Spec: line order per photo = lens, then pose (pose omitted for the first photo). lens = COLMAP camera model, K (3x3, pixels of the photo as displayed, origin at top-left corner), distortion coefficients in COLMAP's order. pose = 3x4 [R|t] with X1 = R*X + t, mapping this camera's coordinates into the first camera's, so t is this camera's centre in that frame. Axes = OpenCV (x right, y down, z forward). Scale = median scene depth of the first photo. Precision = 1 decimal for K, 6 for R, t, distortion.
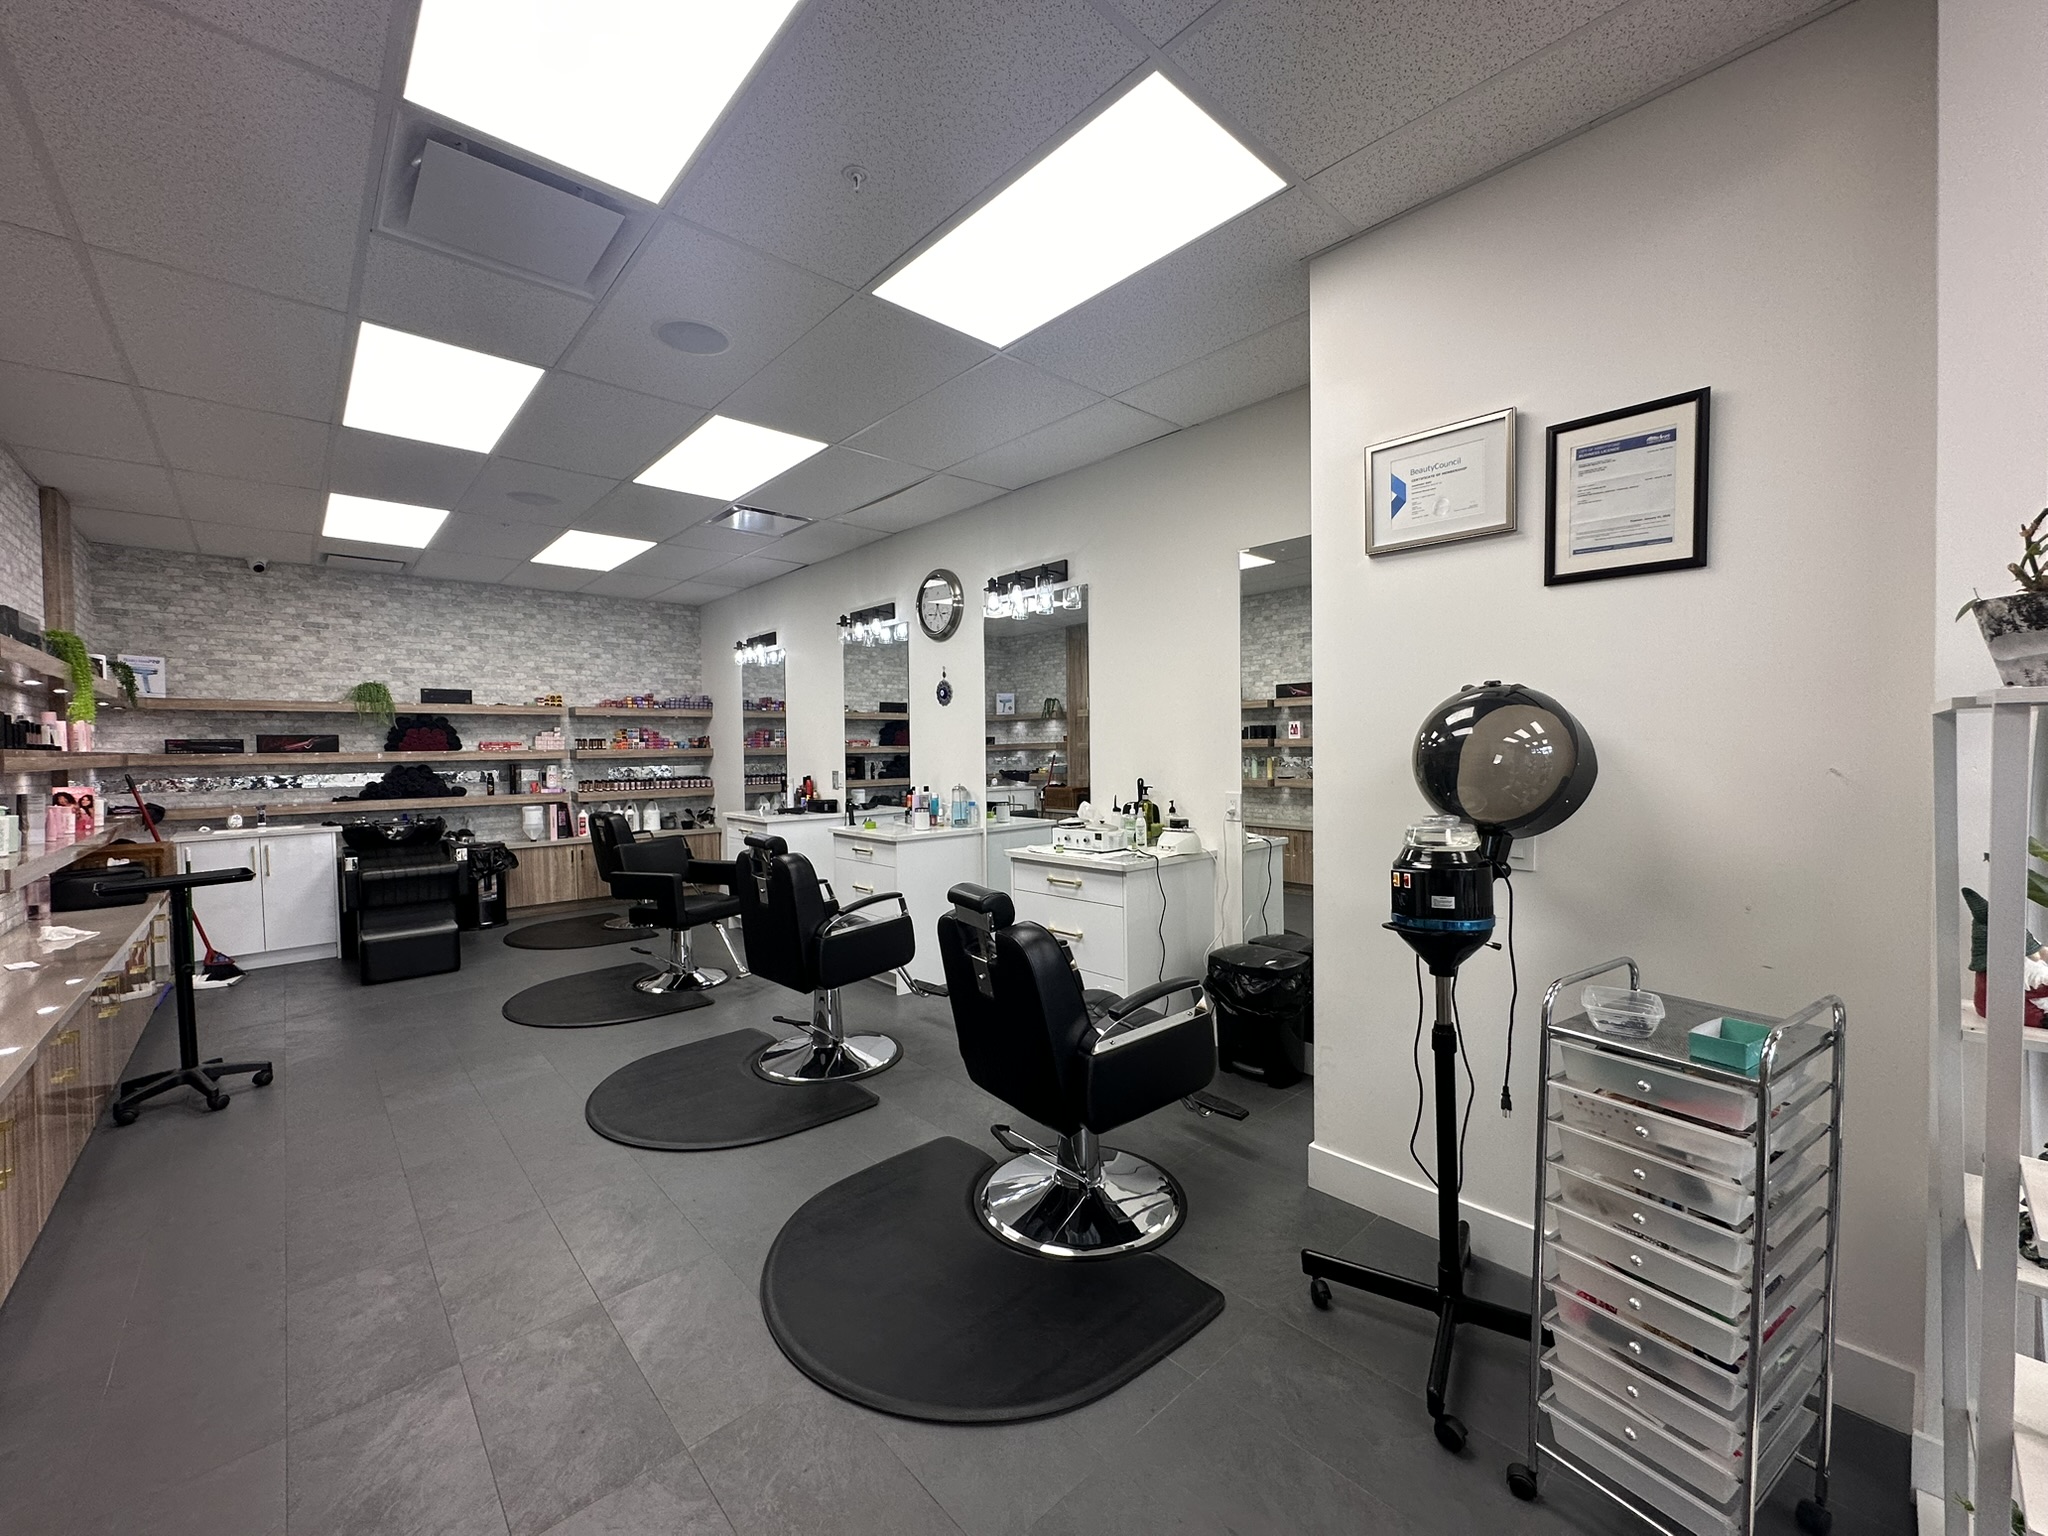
lens RADIAL K [[817.0, 0, 1019.4], [0, 817.0, 765.2], [0, 0, 1]] dist [-0.000163, 0.000041]
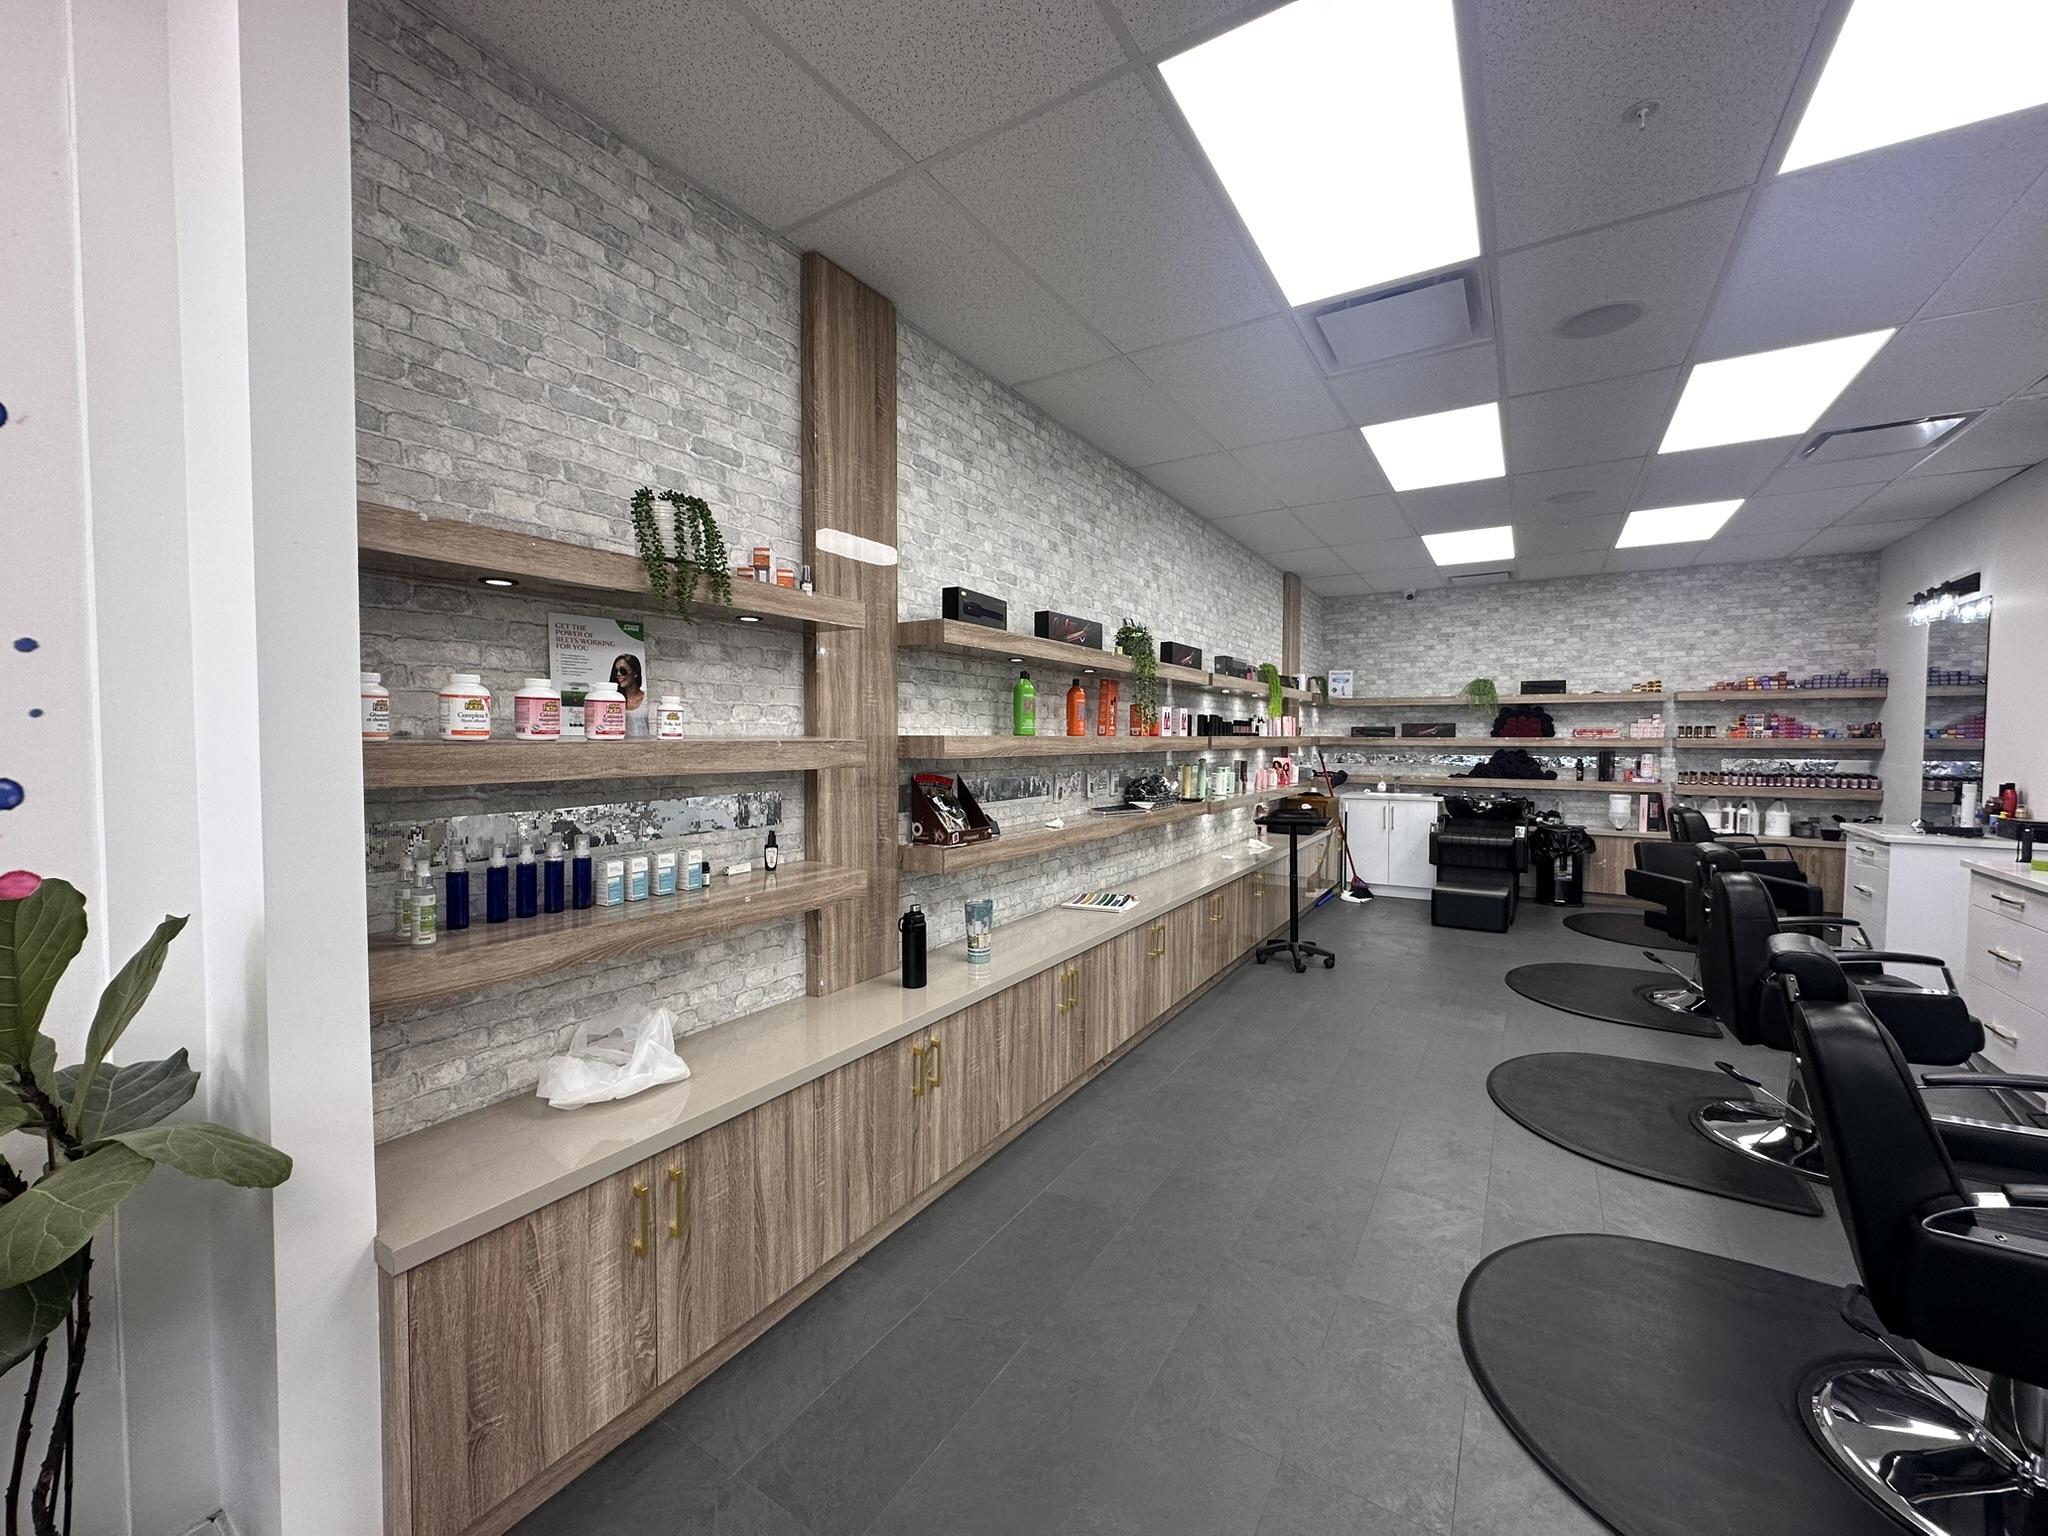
lens RADIAL K [[817.0, 0, 1019.4], [0, 817.0, 765.2], [0, 0, 1]] dist [-0.000163, 0.000041]
pose [[0.270491, 0.049381, -0.961455, 0.164591], [-0.026825, 0.998682, 0.043747, -0.009671], [0.962349, 0.013958, 0.271459, 0.035518]]
